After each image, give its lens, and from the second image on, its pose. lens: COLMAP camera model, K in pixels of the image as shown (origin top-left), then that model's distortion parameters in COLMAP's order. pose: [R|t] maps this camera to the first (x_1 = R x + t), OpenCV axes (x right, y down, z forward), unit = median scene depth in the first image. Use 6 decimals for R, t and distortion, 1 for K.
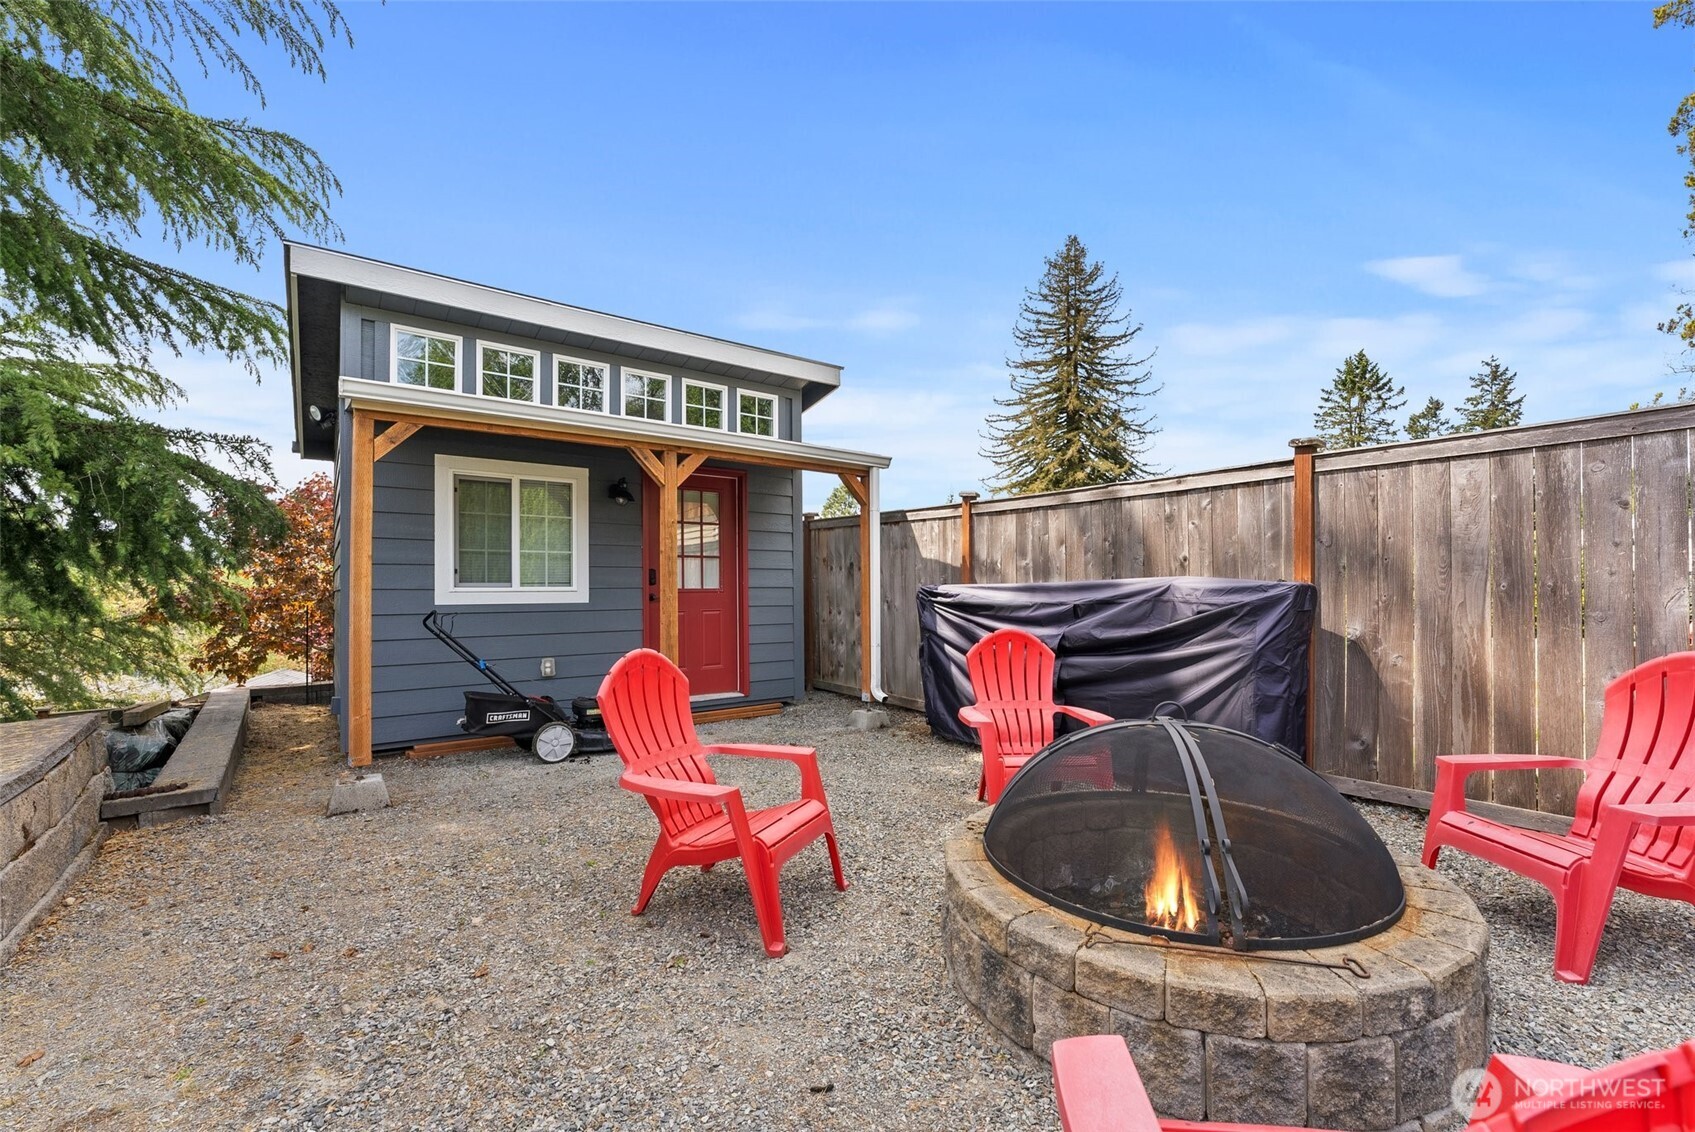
lens RADIAL K [[718.9, 0, 847.5], [0, 718.9, 566.0], [0, 0, 1]] dist [-0.000100, -0.000001]
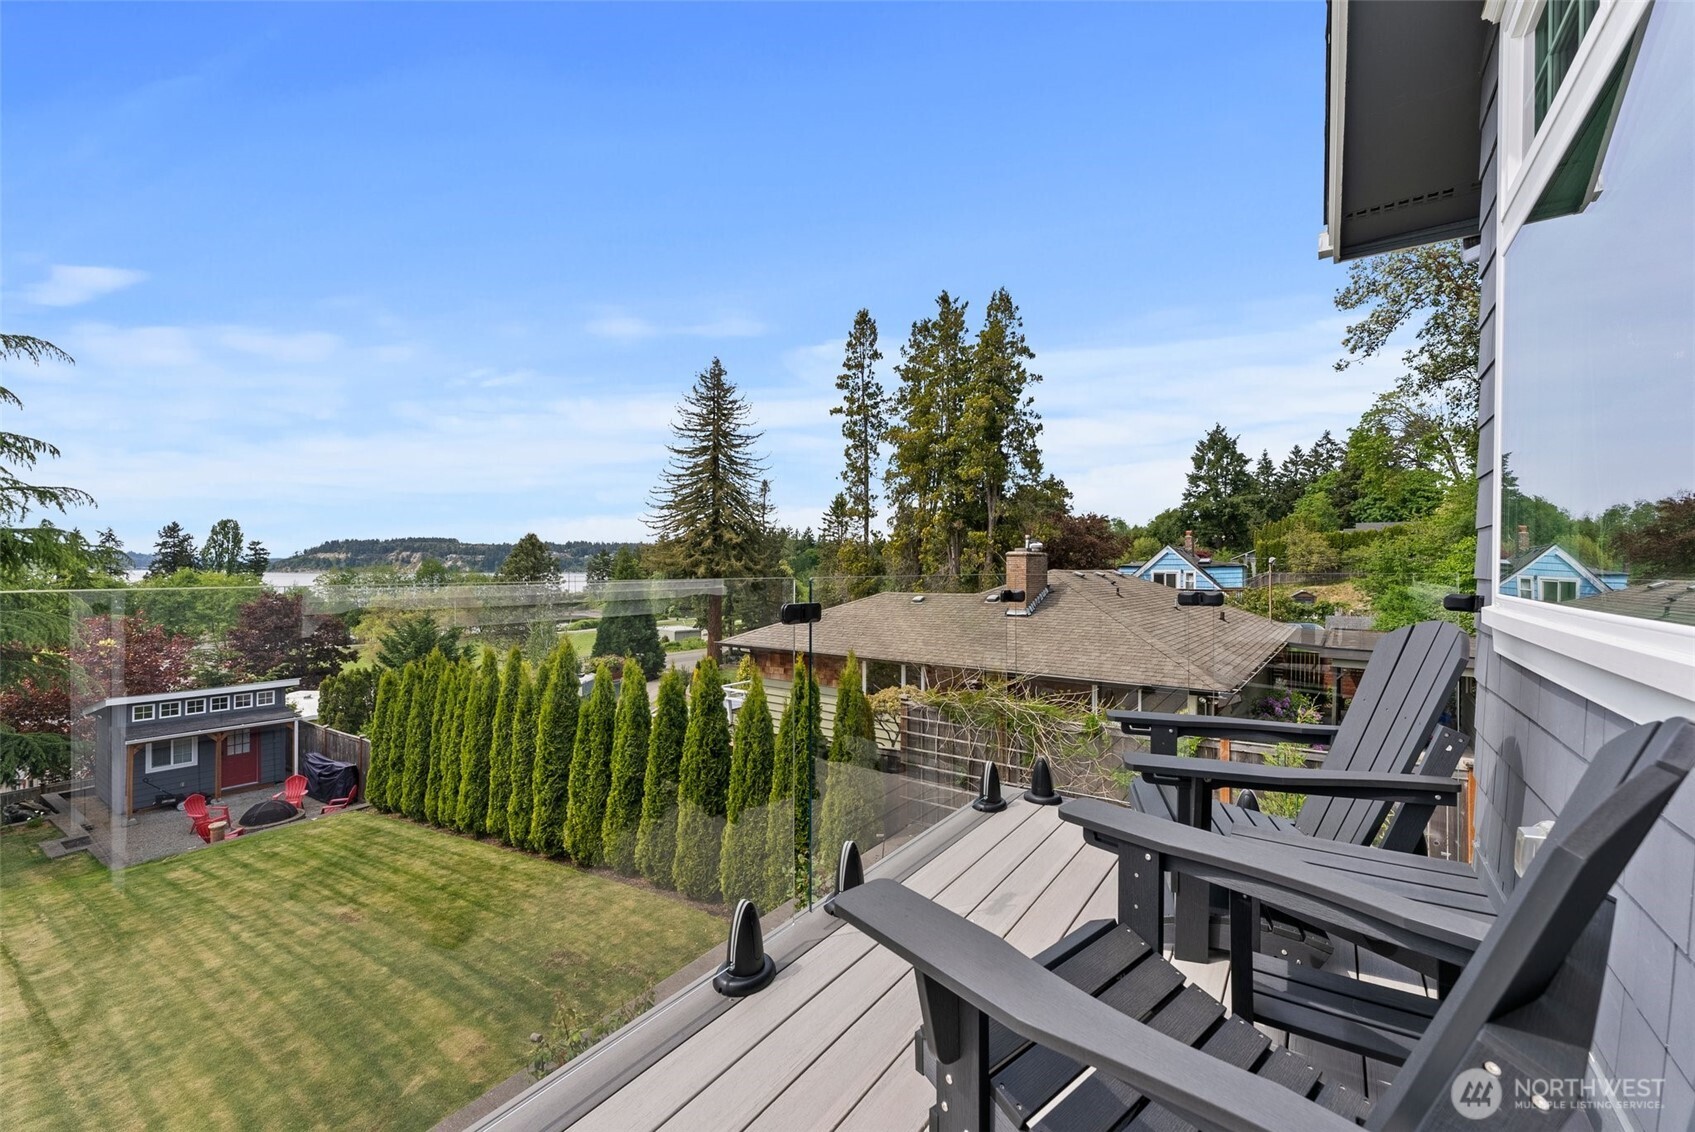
lens RADIAL K [[678.9, 0, 856.6], [0, 678.9, 569.5], [0, 0, 1]] dist [0.001168, 0.000091]
pose [[0.943078, 0.015507, 0.332211, 0.150706], [-0.023061, 0.999557, 0.018810, -0.099482], [-0.331772, -0.025400, 0.943018, -0.308066]]
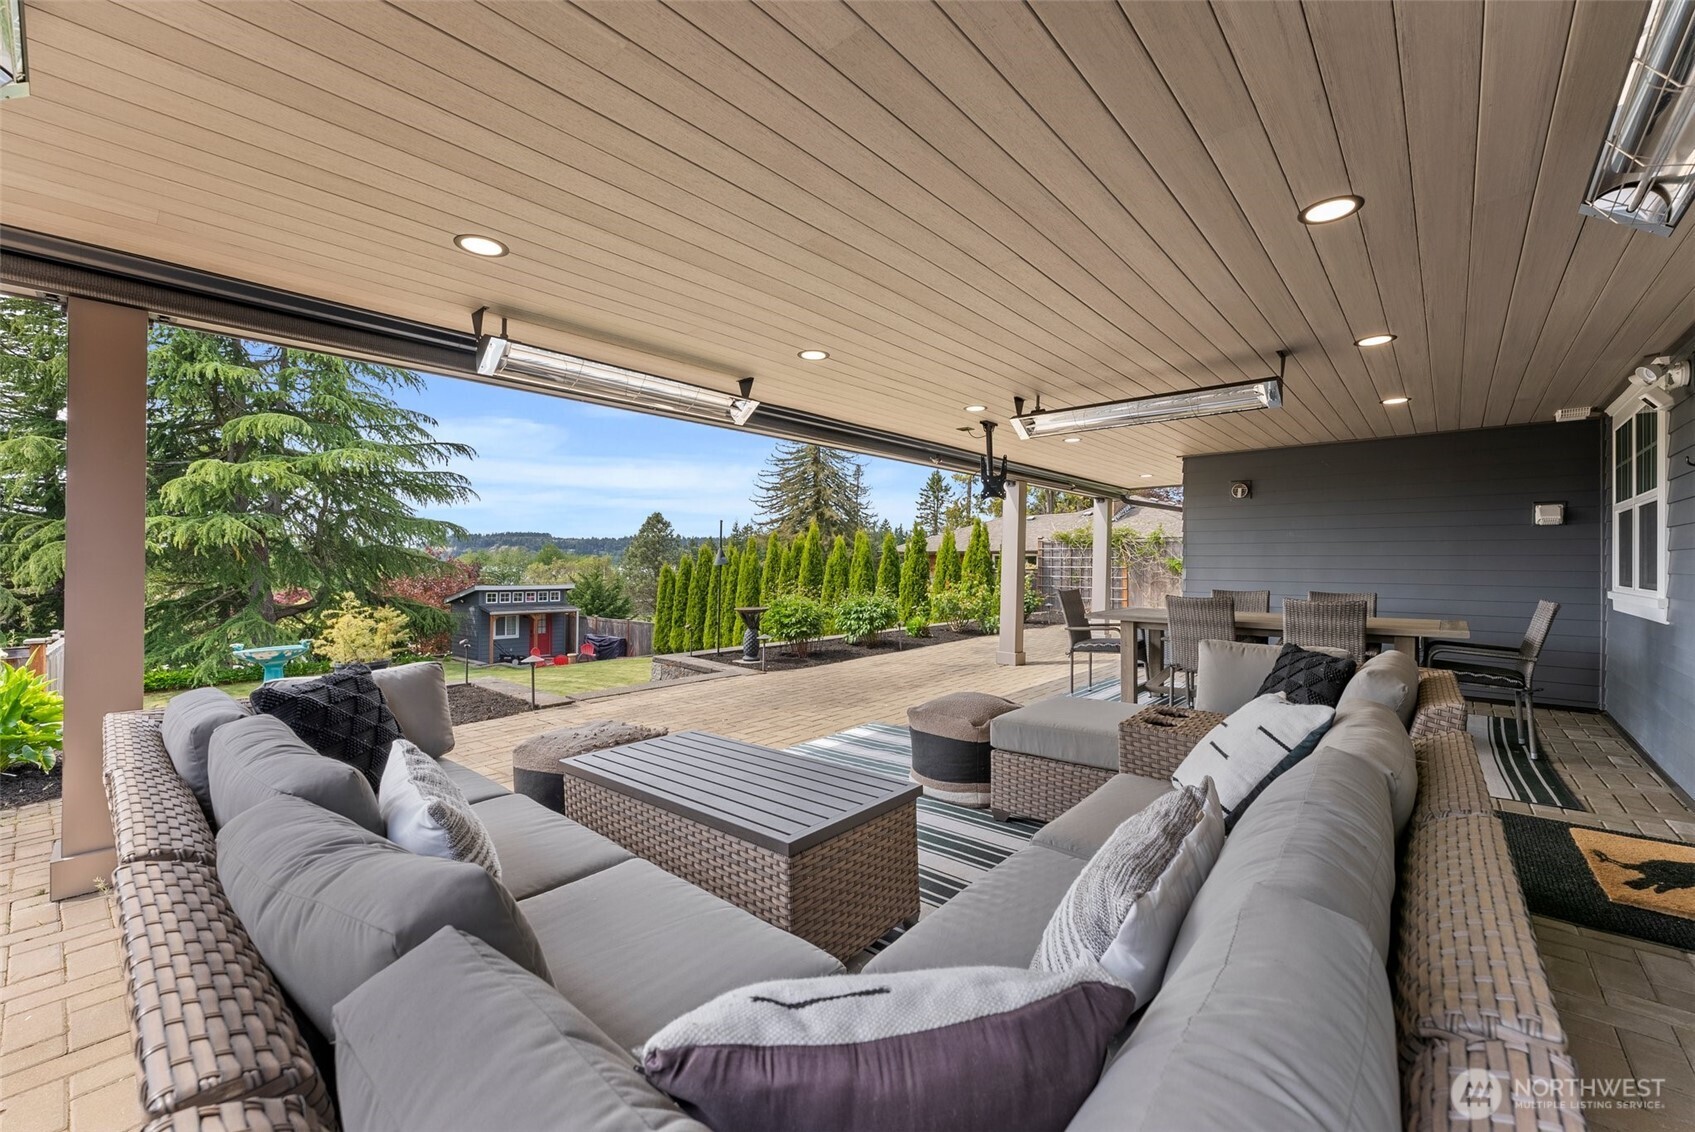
lens RADIAL K [[682.7, 0, 853.0], [0, 682.7, 560.1], [0, 0, 1]] dist [0.002149, 0.000267]
pose [[0.974613, 0.022806, 0.222734, 0.083375], [-0.026789, 0.999530, 0.014876, -0.060626], [-0.222290, -0.020465, 0.974766, -0.407918]]
